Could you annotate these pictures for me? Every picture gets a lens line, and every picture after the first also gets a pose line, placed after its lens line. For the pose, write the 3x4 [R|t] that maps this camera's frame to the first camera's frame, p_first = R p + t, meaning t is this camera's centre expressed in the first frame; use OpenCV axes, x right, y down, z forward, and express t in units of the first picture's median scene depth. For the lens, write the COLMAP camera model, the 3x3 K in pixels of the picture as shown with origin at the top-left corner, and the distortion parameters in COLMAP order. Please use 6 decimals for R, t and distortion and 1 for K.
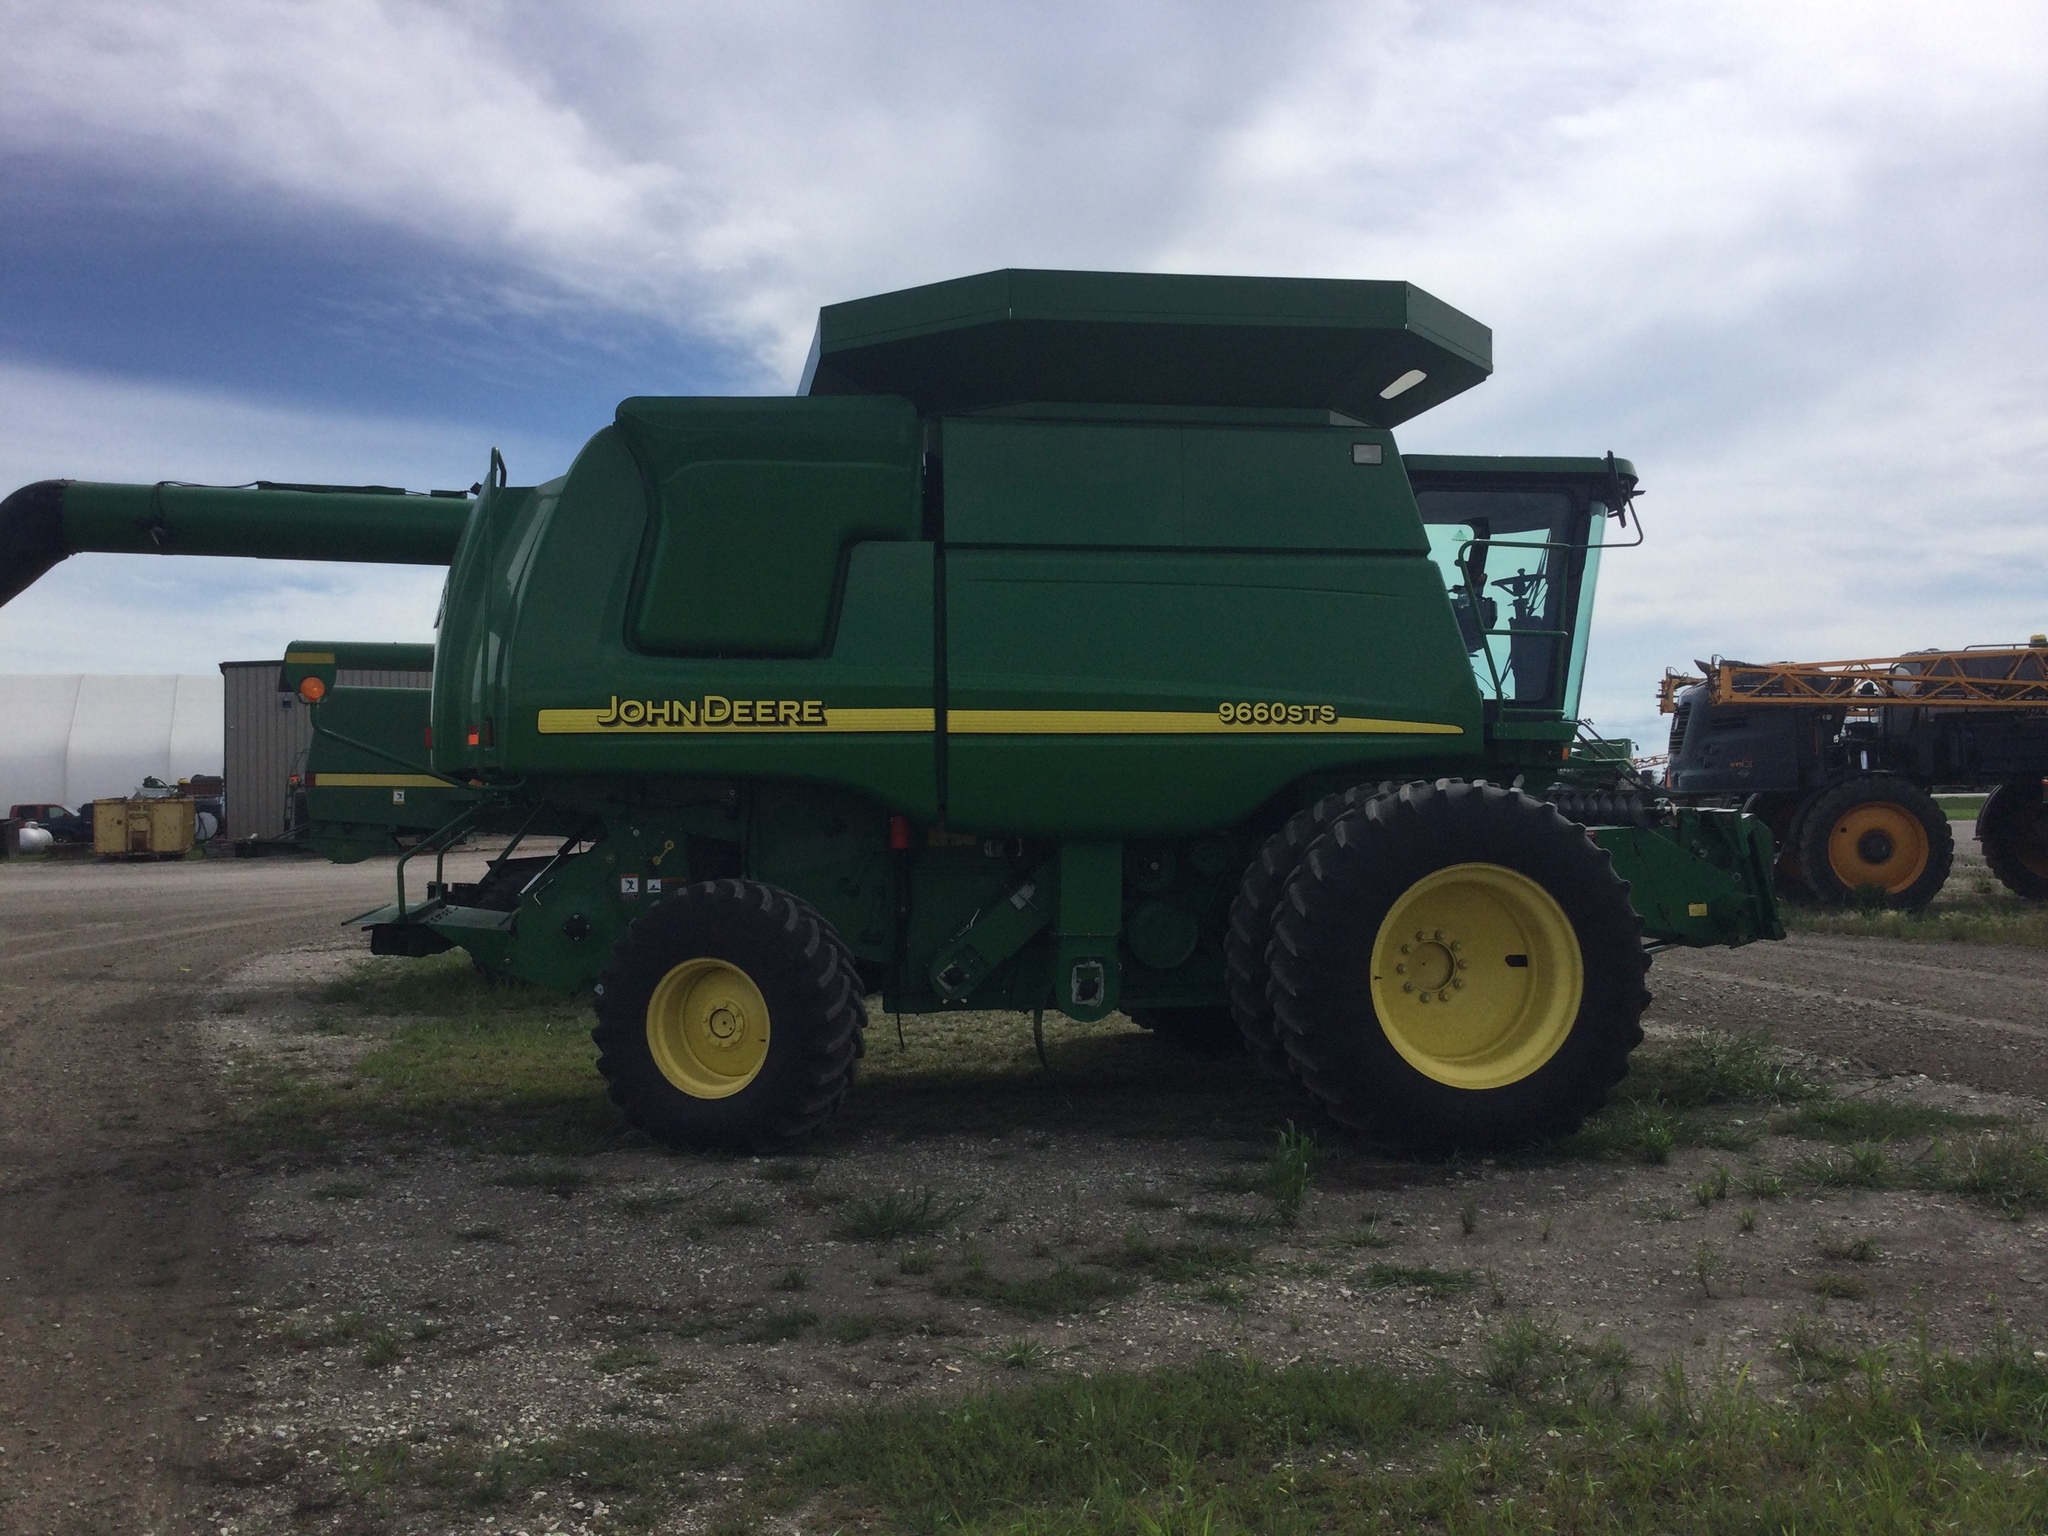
lens RADIAL K [[1849.3, 0, 1024.0], [0, 1849.3, 768.0], [0, 0, 1]] dist [0.077815, -0.130792]
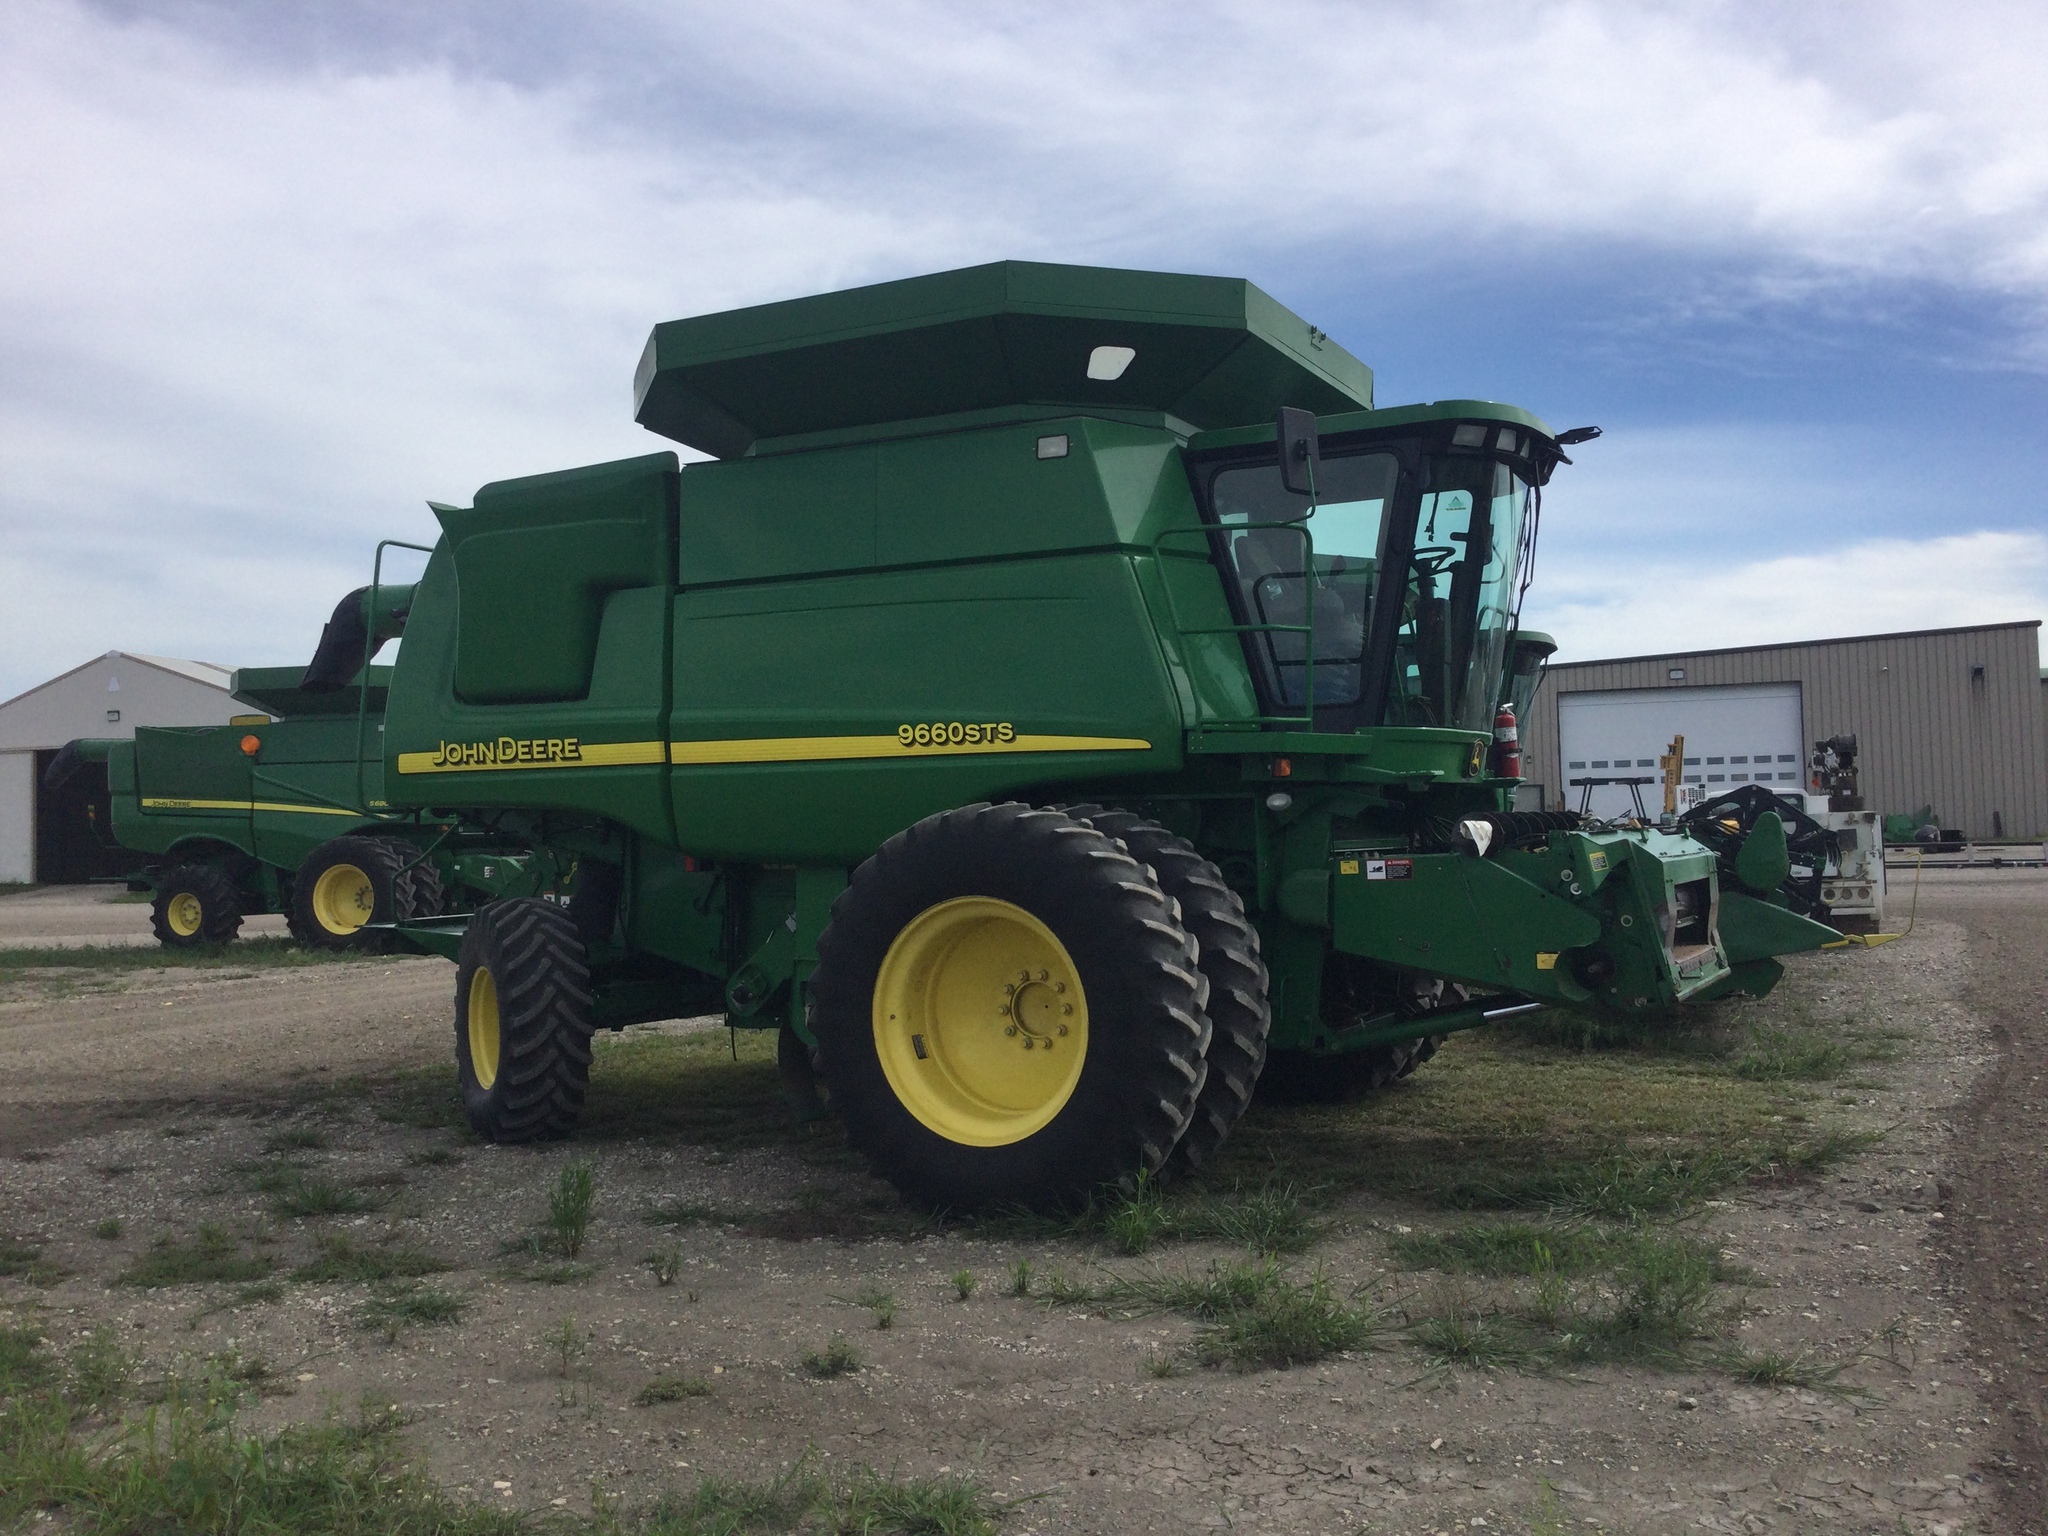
lens RADIAL K [[1849.3, 0, 1024.0], [0, 1849.3, 768.0], [0, 0, 1]] dist [0.077815, -0.130792]
pose [[0.785988, -0.022866, -0.617819, 0.752935], [0.019614, 0.999735, -0.012048, 0.000121], [0.617930, -0.002648, 0.786228, 0.279916]]
